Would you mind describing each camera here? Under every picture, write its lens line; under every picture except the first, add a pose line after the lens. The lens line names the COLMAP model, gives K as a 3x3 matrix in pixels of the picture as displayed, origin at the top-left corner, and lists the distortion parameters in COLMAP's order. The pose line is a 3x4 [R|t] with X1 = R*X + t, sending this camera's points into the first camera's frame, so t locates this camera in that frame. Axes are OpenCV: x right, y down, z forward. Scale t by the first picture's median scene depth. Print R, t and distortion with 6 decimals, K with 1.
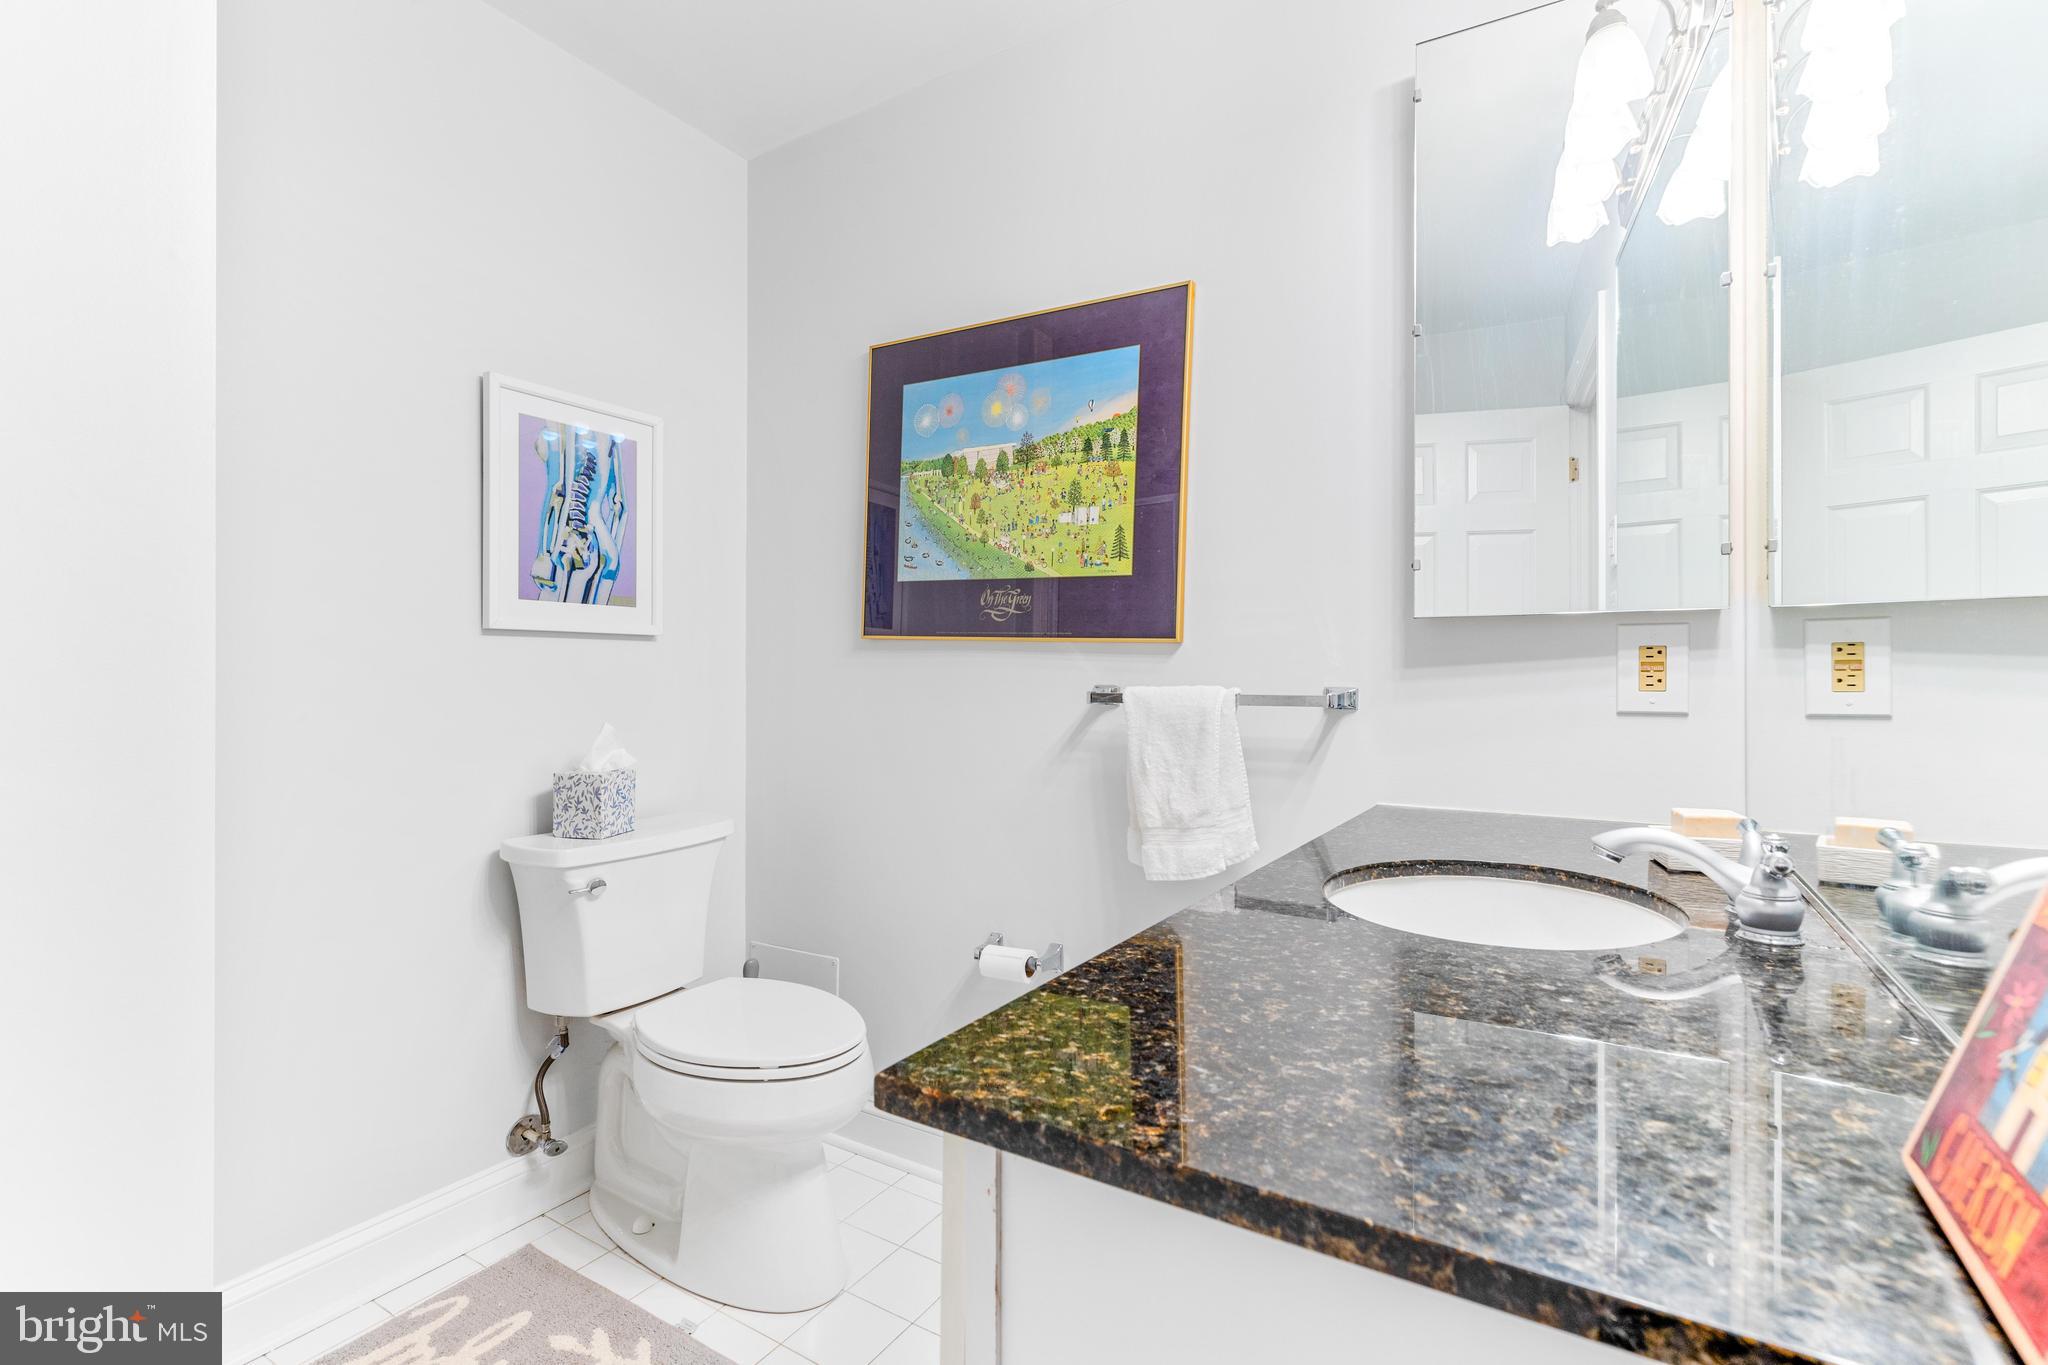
lens RADIAL K [[924.7, 0, 1031.1], [0, 924.7, 684.9], [0, 0, 1]] dist [0.005888, -0.001876]
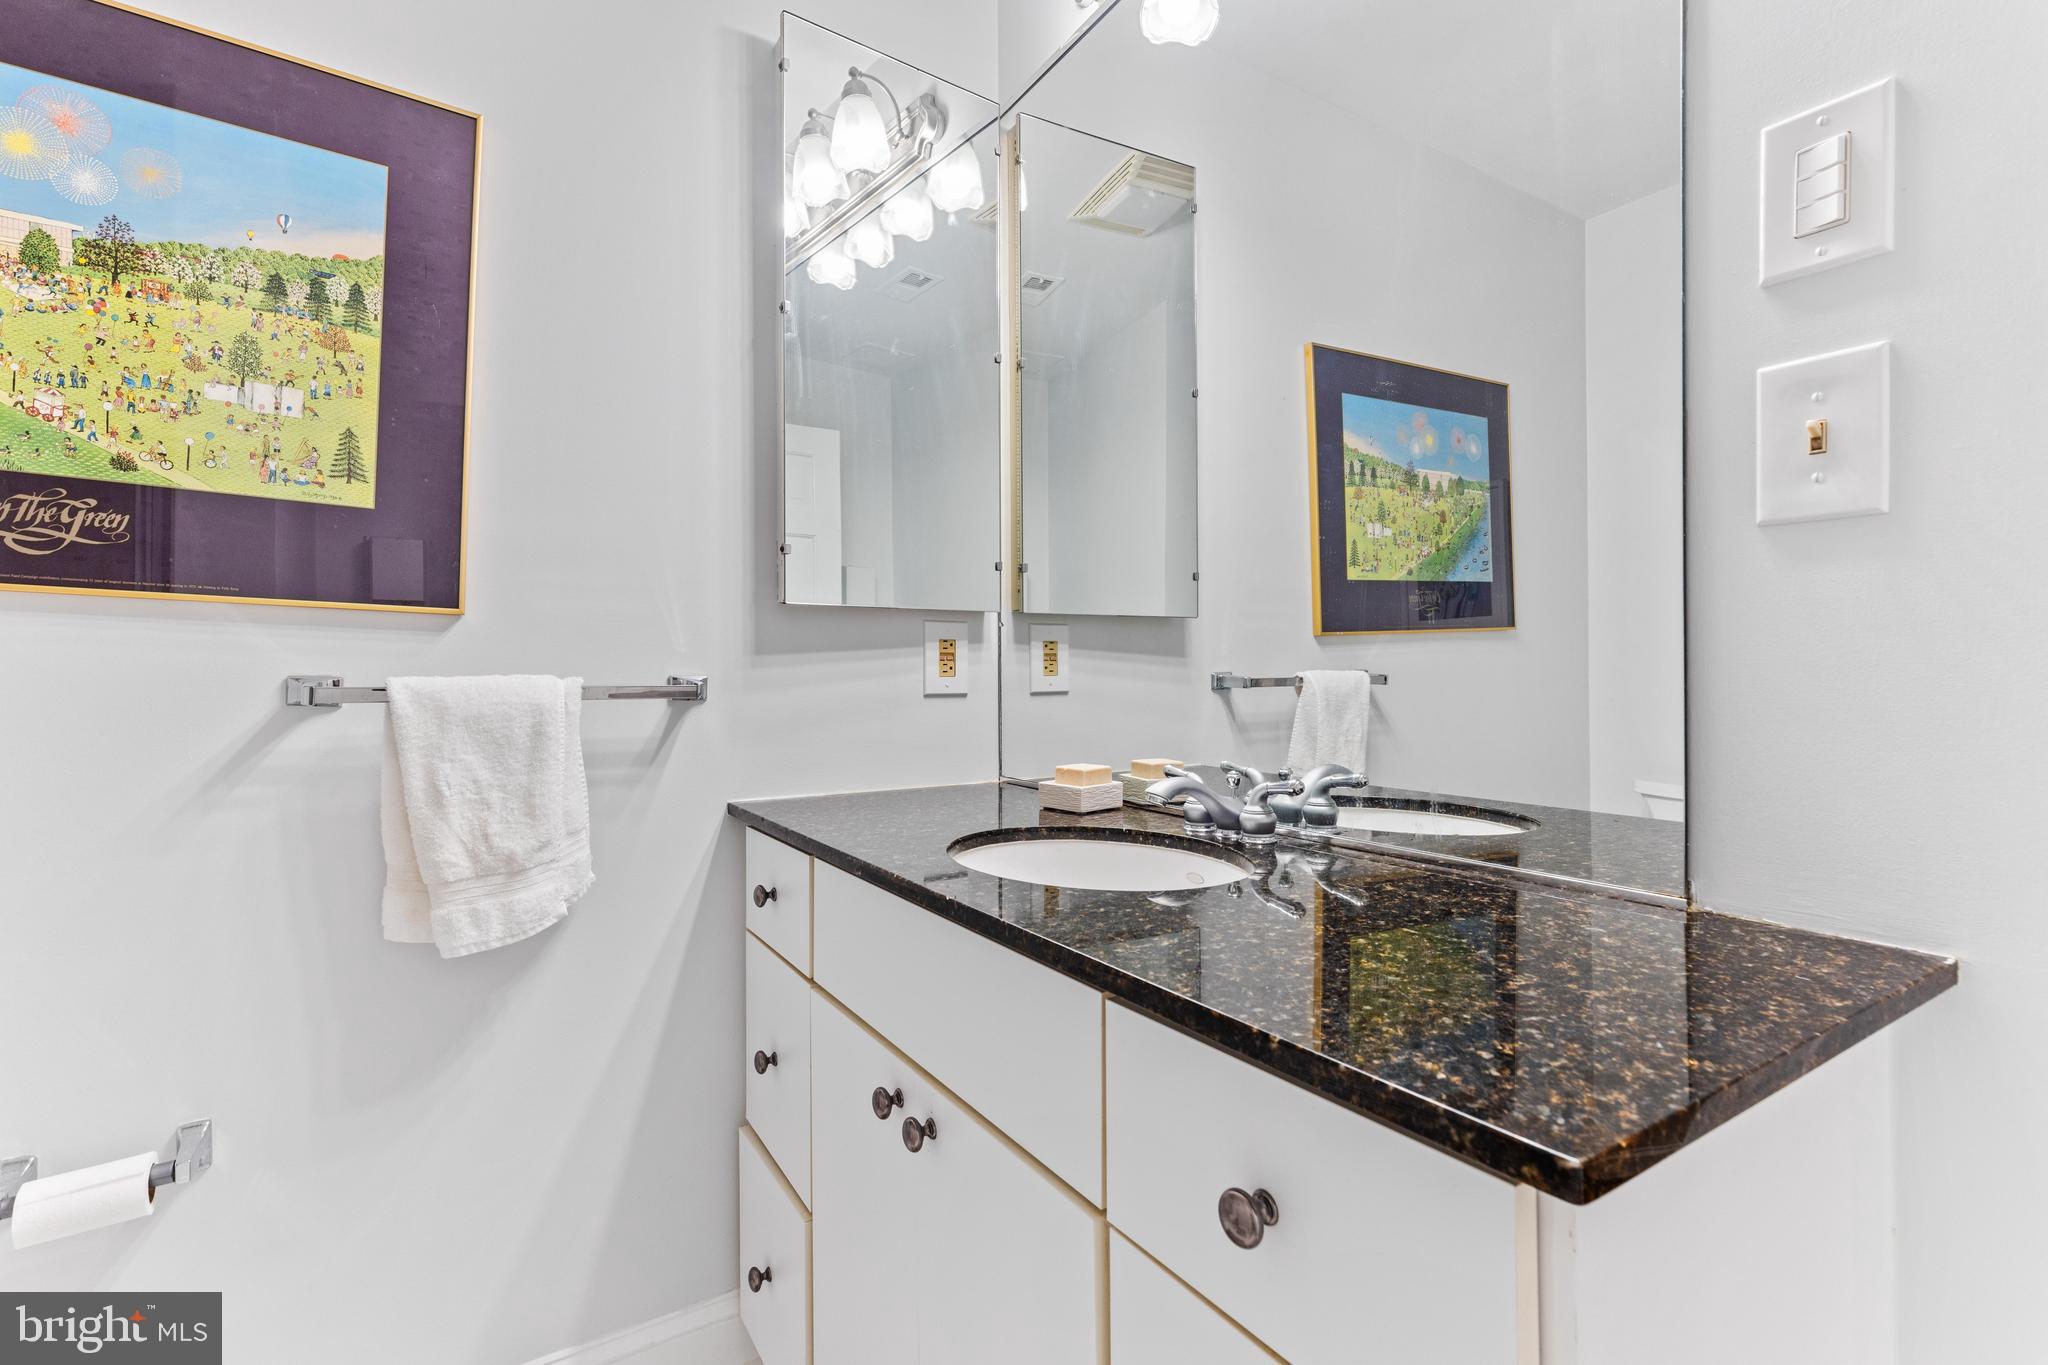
lens RADIAL K [[924.7, 0, 1026.6], [0, 924.7, 672.3], [0, 0, 1]] dist [0.005888, -0.001876]
pose [[0.429508, -0.001774, 0.903061, -0.294718], [0.007294, 0.999972, -0.001505, 0.002645], [-0.903033, 0.007234, 0.429509, 0.300238]]
